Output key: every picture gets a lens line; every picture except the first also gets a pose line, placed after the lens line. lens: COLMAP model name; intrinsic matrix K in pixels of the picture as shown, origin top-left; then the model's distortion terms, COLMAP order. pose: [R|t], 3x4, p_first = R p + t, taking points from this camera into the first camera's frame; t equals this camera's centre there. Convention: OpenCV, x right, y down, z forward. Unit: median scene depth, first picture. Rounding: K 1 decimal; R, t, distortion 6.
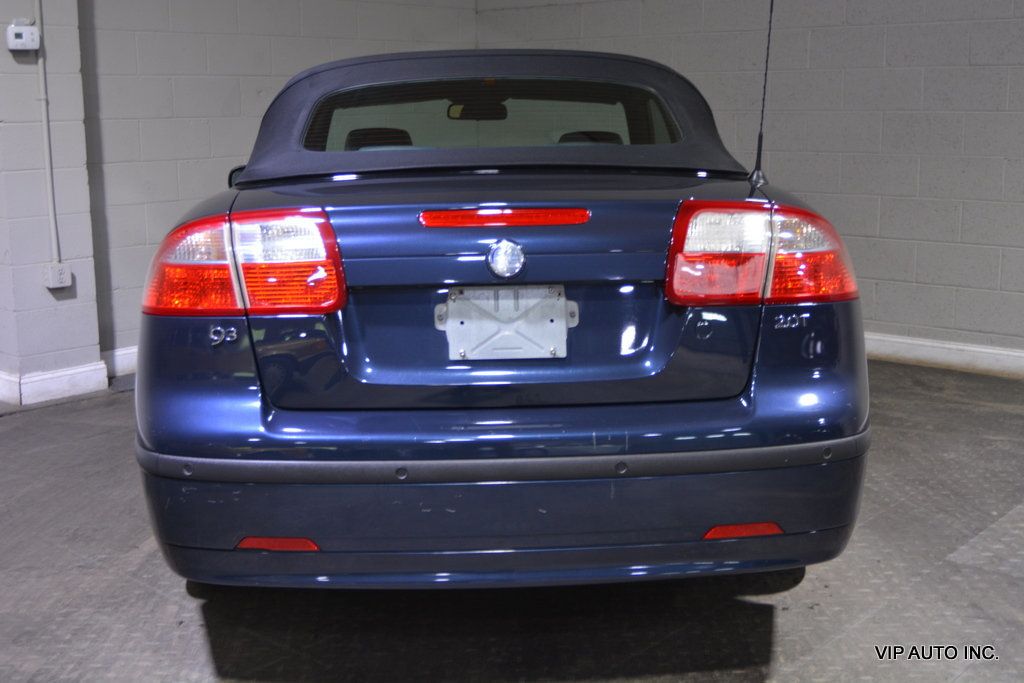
lens RADIAL K [[1235.6, 0, 512.0], [0, 1235.6, 341.5], [0, 0, 1]] dist [-0.077552, 0.028750]
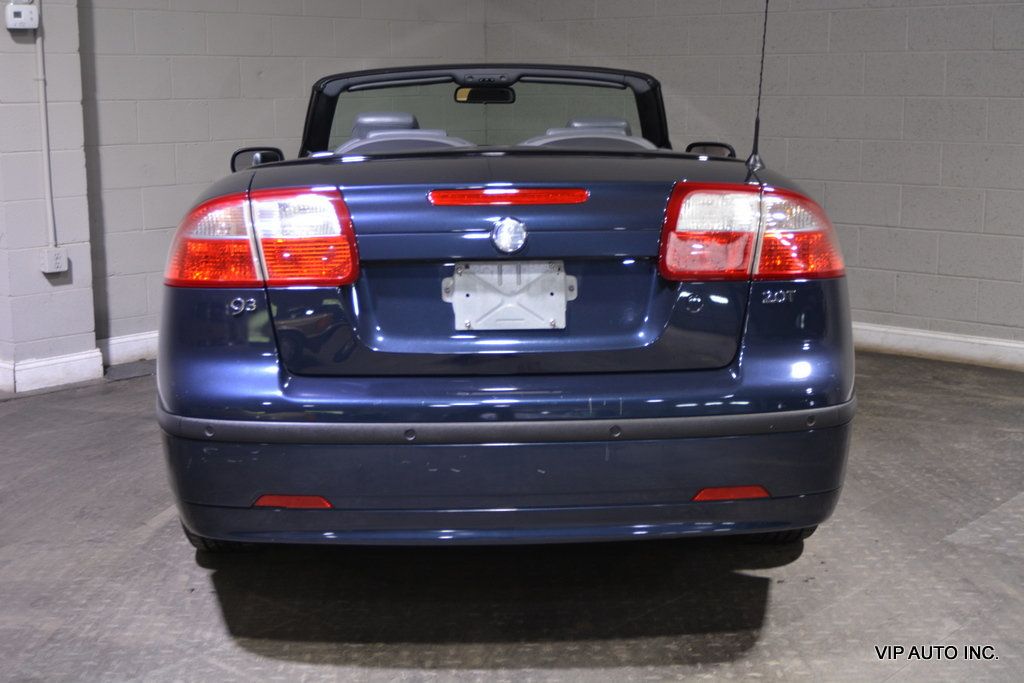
lens RADIAL K [[1370.9, 0, 512.0], [0, 1370.9, 341.5], [0, 0, 1]] dist [-0.047115, -0.060701]
pose [[0.999942, 0.007002, -0.008227, 0.005828], [-0.007046, 0.999961, -0.005350, 0.022864], [0.008190, 0.005407, 0.999952, -0.134711]]
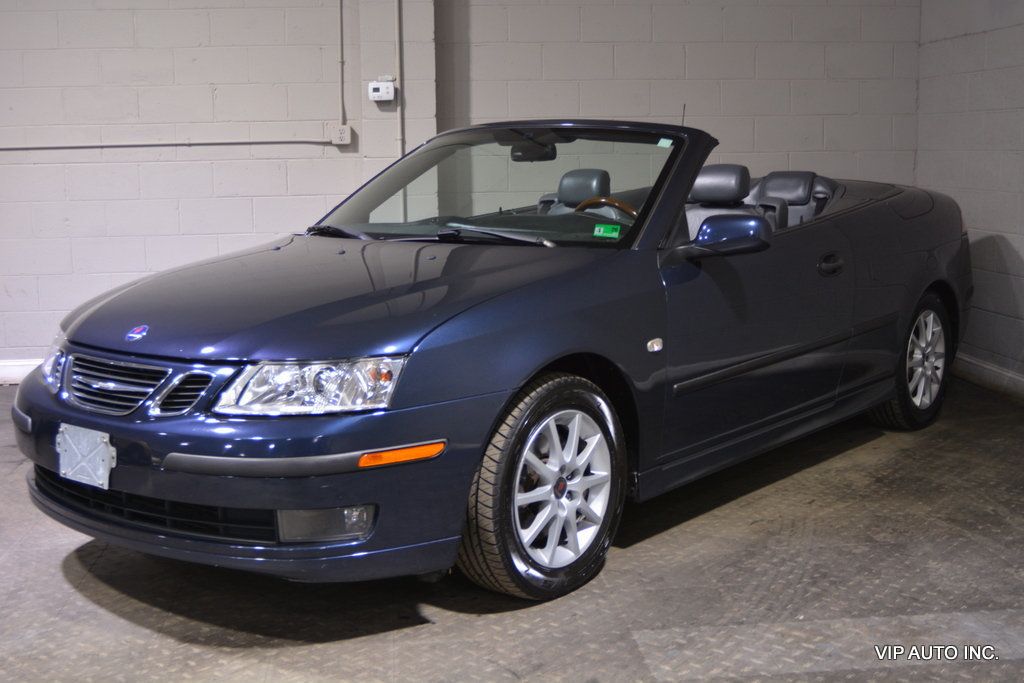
lens RADIAL K [[1267.7, 0, 513.2], [0, 1267.7, 330.3], [0, 0, 1]] dist [-0.073750, 0.049892]
pose [[0.737976, 0.095952, -0.667970, 0.919799], [-0.121561, 0.992549, 0.008275, -0.046264], [0.663788, 0.075093, 0.744142, 0.199486]]
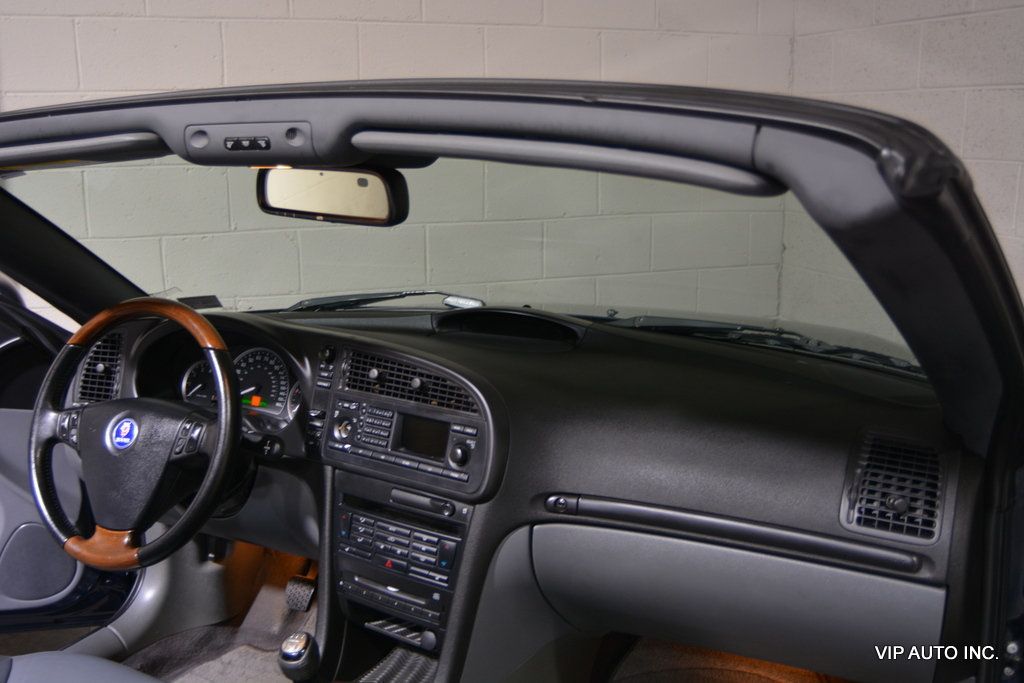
lens RADIAL K [[965.9, 0, 472.5], [0, 965.9, 342.3], [0, 0, 1]] dist [-0.058488, 0.010156]
pose [[0.865650, 0.109168, -0.488603, 0.169304], [-0.093909, 0.994021, 0.055715, -0.246822], [0.491764, -0.002346, 0.870726, 1.204856]]
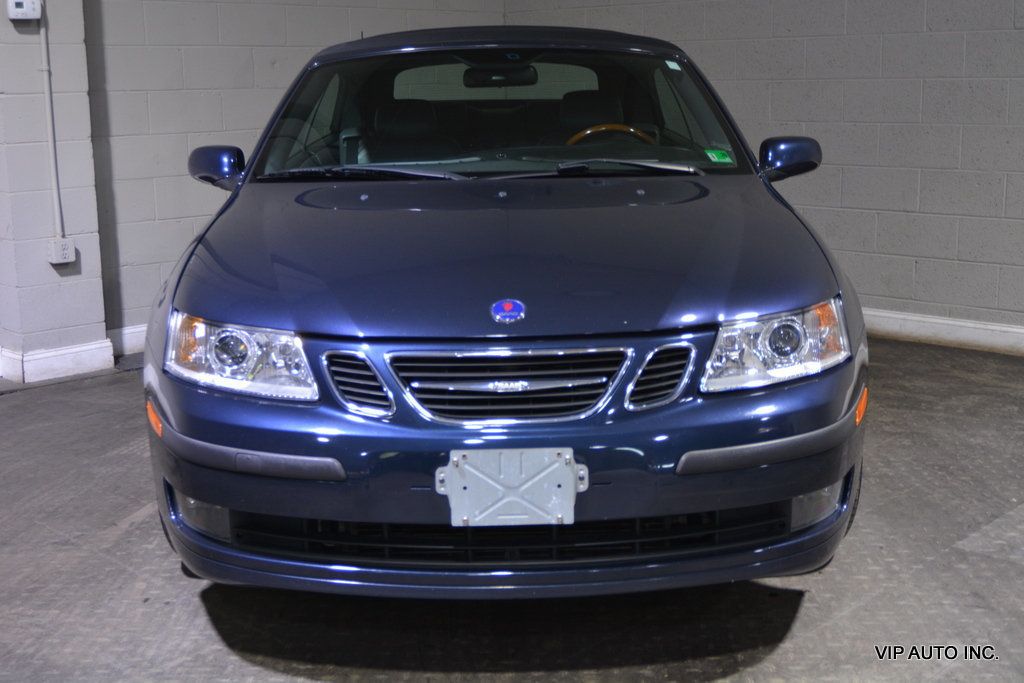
lens RADIAL K [[1283.8, 0, 512.0], [0, 1283.8, 341.5], [0, 0, 1]] dist [-0.067919, 0.012539]
pose [[0.998701, 0.004447, -0.050750, 0.064719], [-0.003990, 0.999951, 0.009109, 0.012428], [0.050788, -0.008895, 0.998670, 0.003224]]
